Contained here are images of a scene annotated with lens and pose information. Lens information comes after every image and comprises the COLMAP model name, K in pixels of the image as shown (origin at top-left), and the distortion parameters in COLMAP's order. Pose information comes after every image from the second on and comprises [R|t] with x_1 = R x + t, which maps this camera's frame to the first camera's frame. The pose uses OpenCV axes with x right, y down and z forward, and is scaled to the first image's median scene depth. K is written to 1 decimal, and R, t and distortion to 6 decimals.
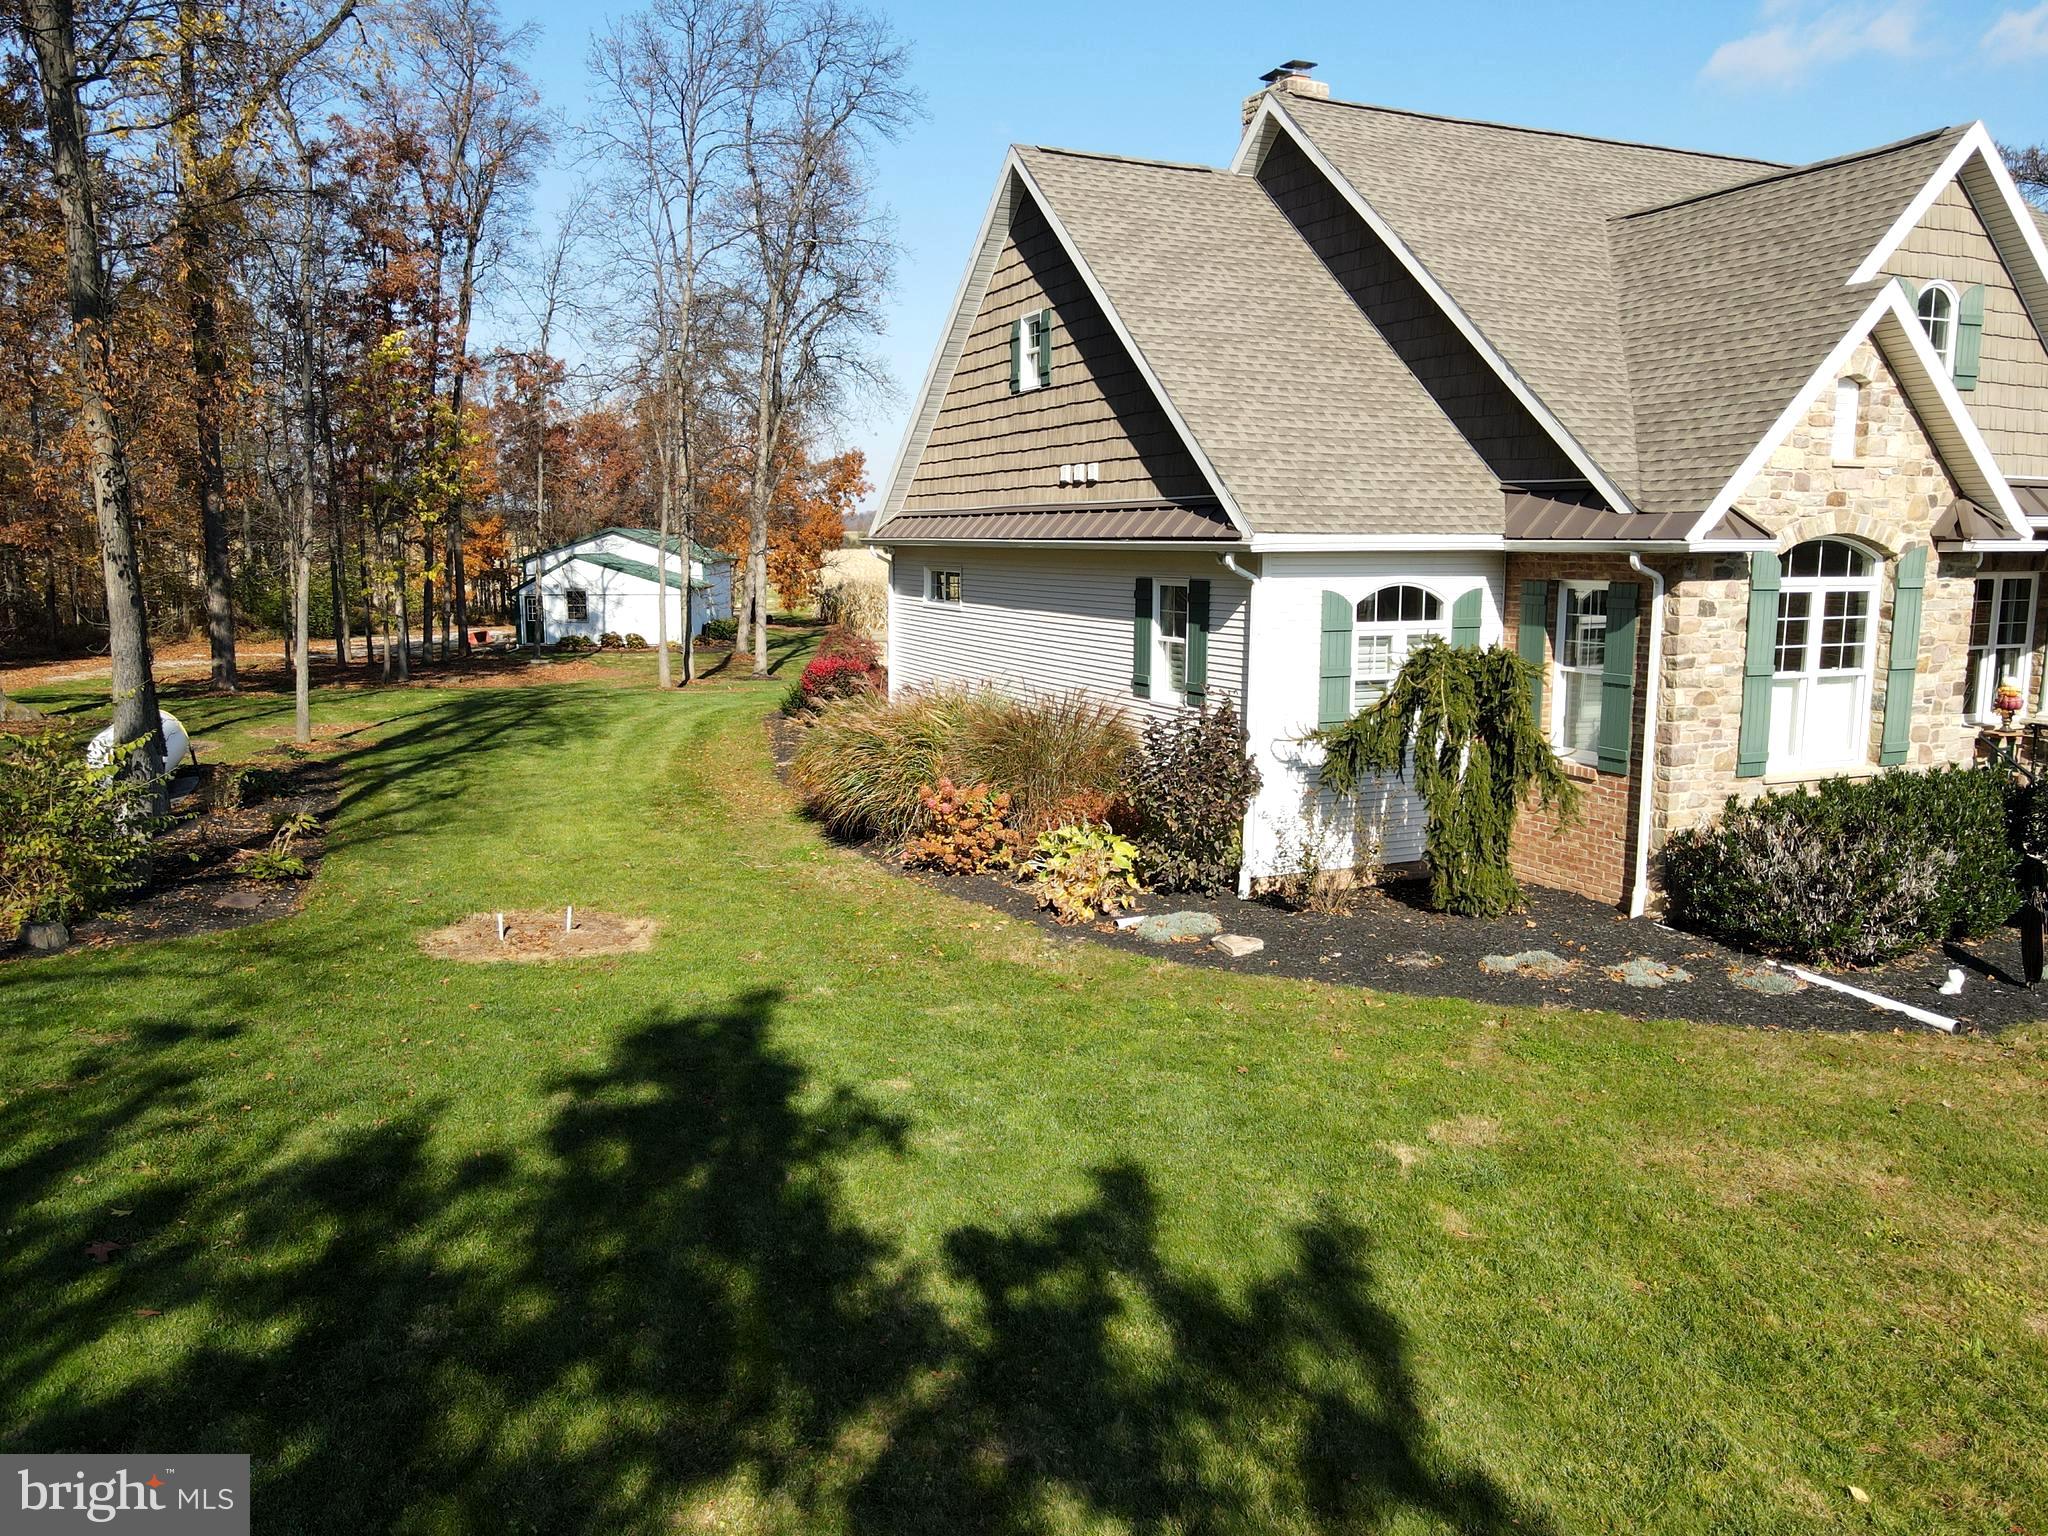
lens RADIAL K [[1511.2, 0, 1014.6], [0, 1511.2, 758.9], [0, 0, 1]] dist [0.001632, 0.012075]
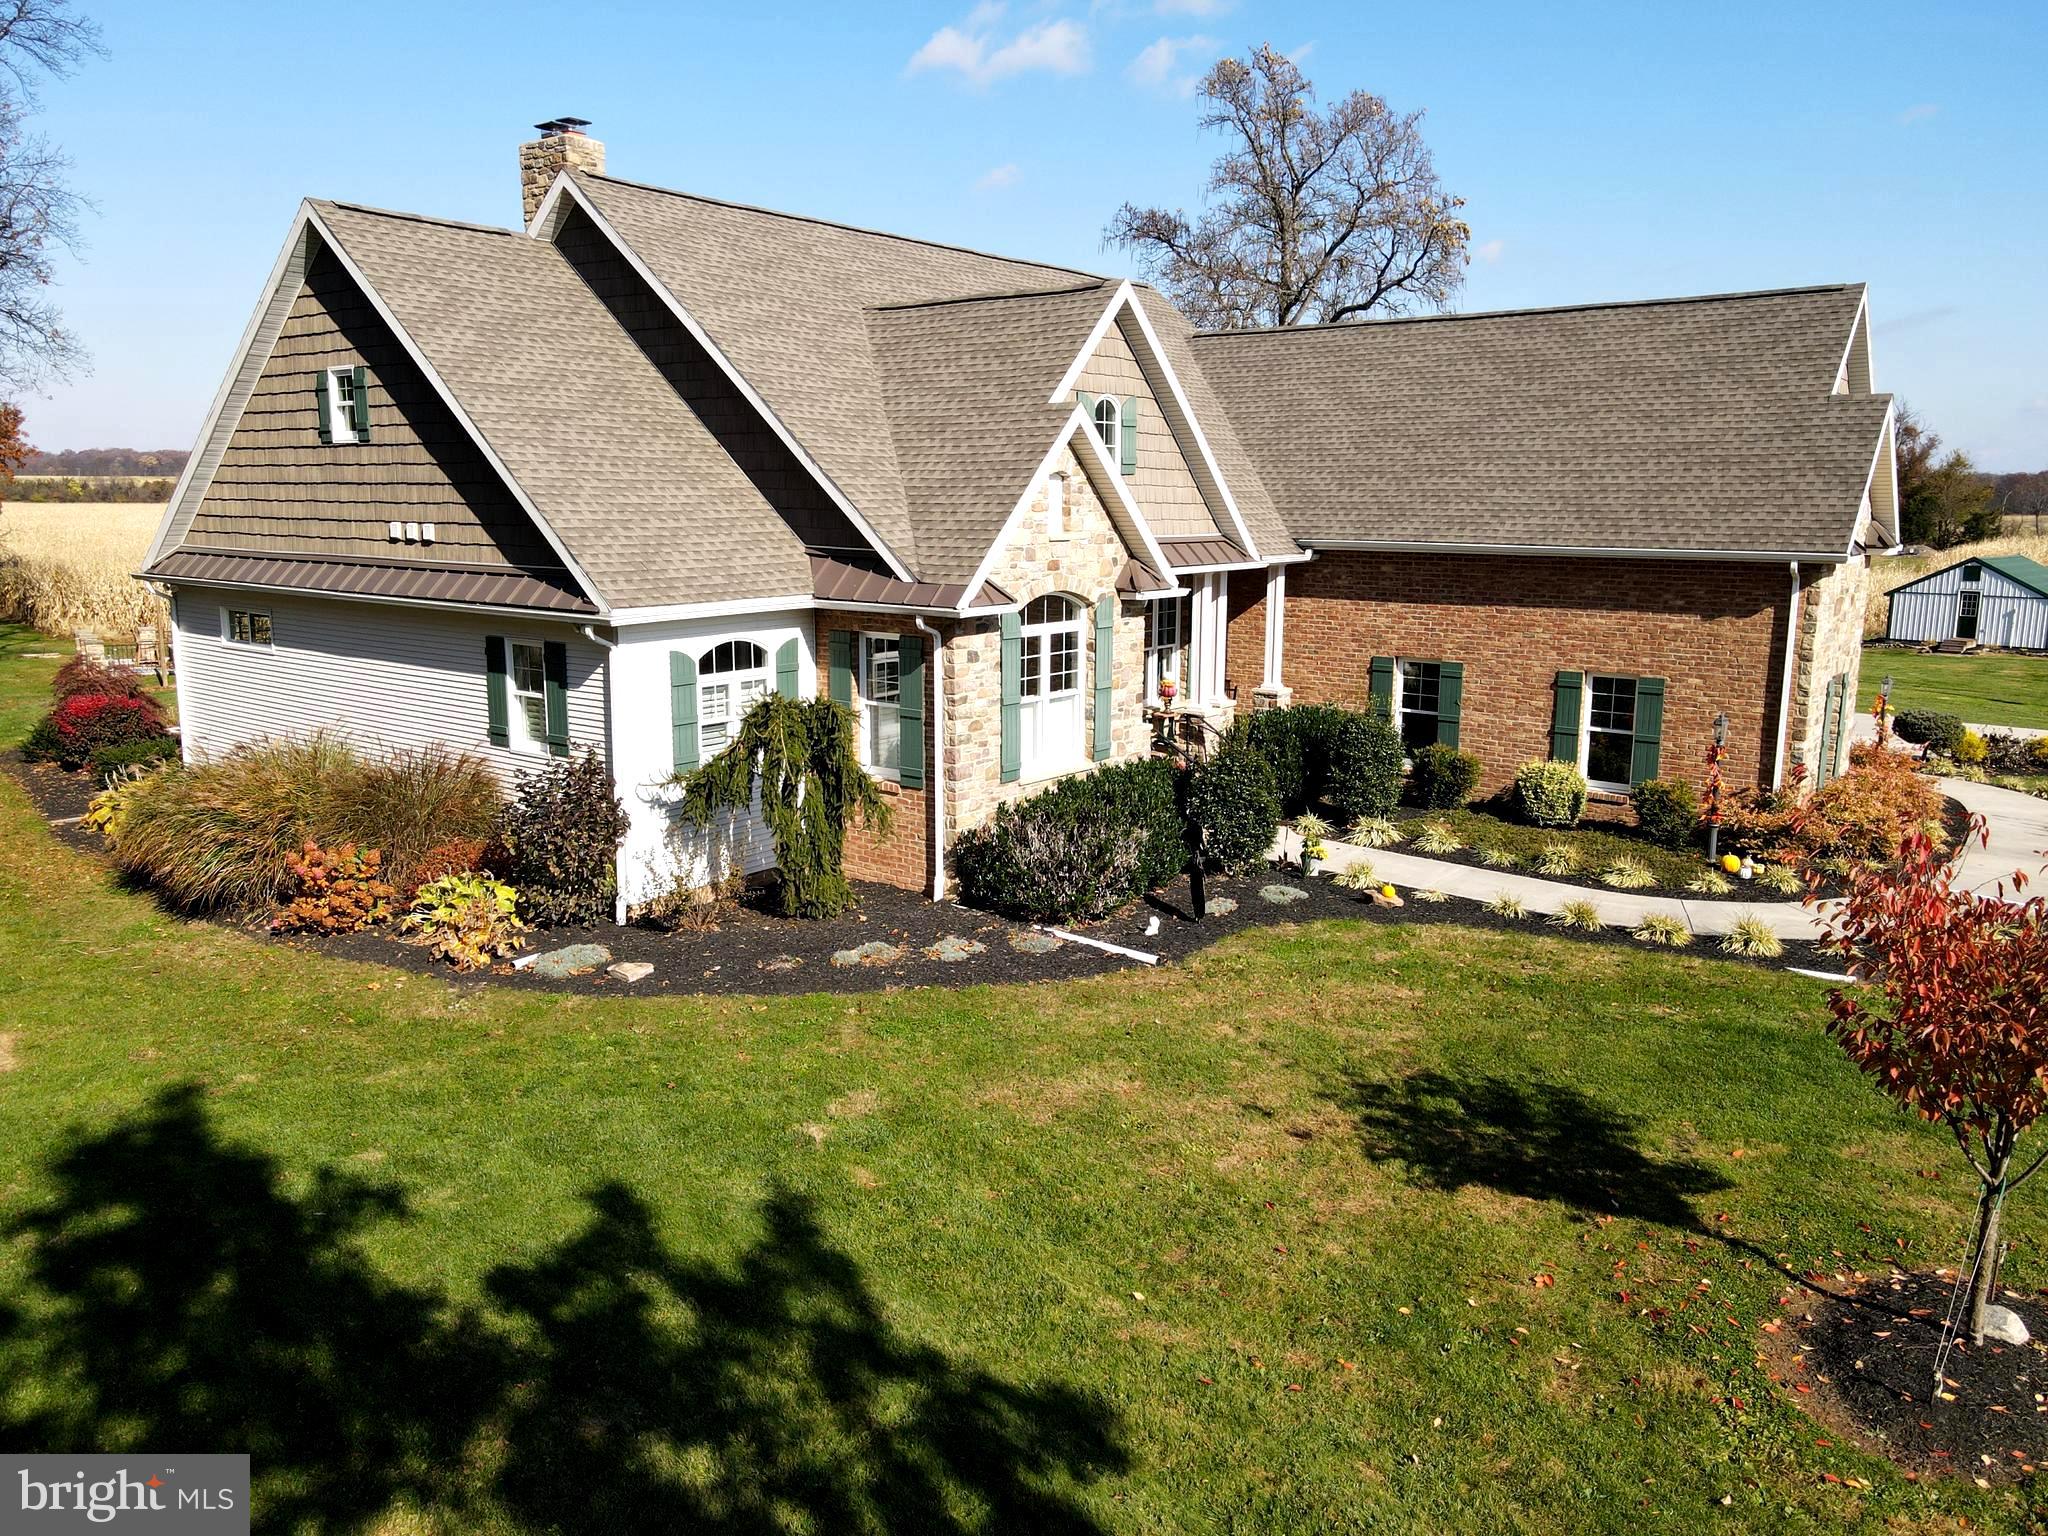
lens RADIAL K [[1513.3, 0, 1018.8], [0, 1513.3, 761.6], [0, 0, 1]] dist [-0.008112, 0.043067]
pose [[0.881345, -0.082682, 0.465181, -0.107889], [0.065172, 0.996432, 0.053631, -0.073880], [-0.467956, -0.016950, 0.883589, -0.147799]]
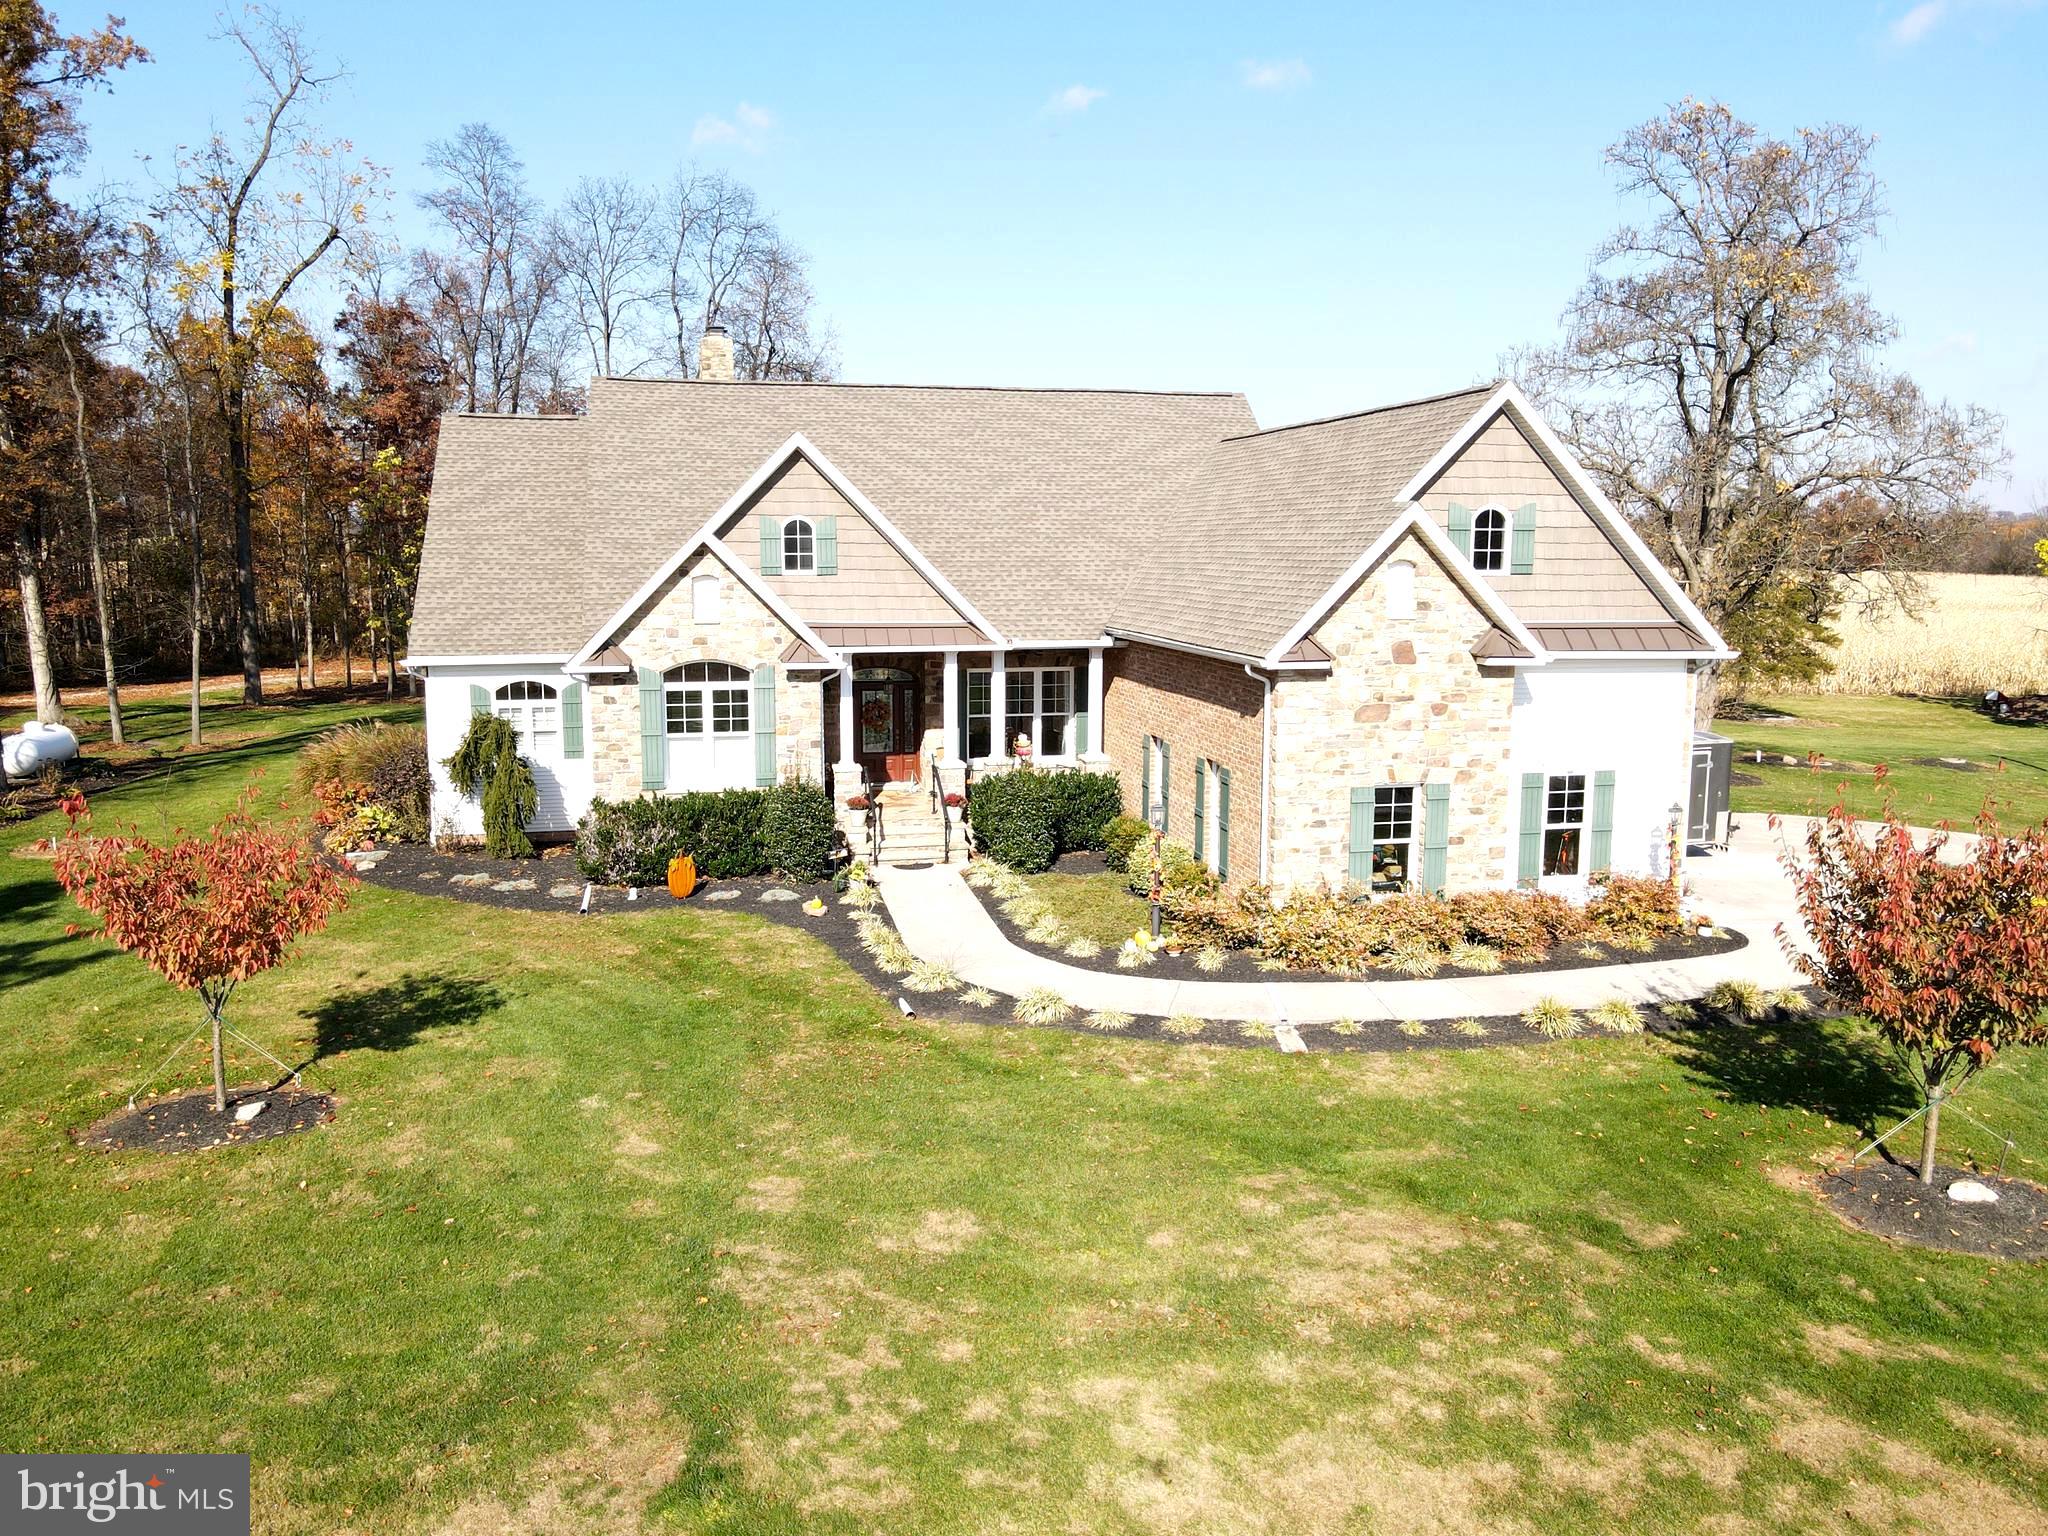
lens RADIAL K [[1513.3, 0, 1018.8], [0, 1513.3, 761.6], [0, 0, 1]] dist [-0.008112, 0.043067]
pose [[0.979702, 0.027988, -0.198496, 1.284557], [-0.028168, 0.999601, 0.001917, -0.038873], [0.198470, 0.003713, 0.980100, -0.725487]]
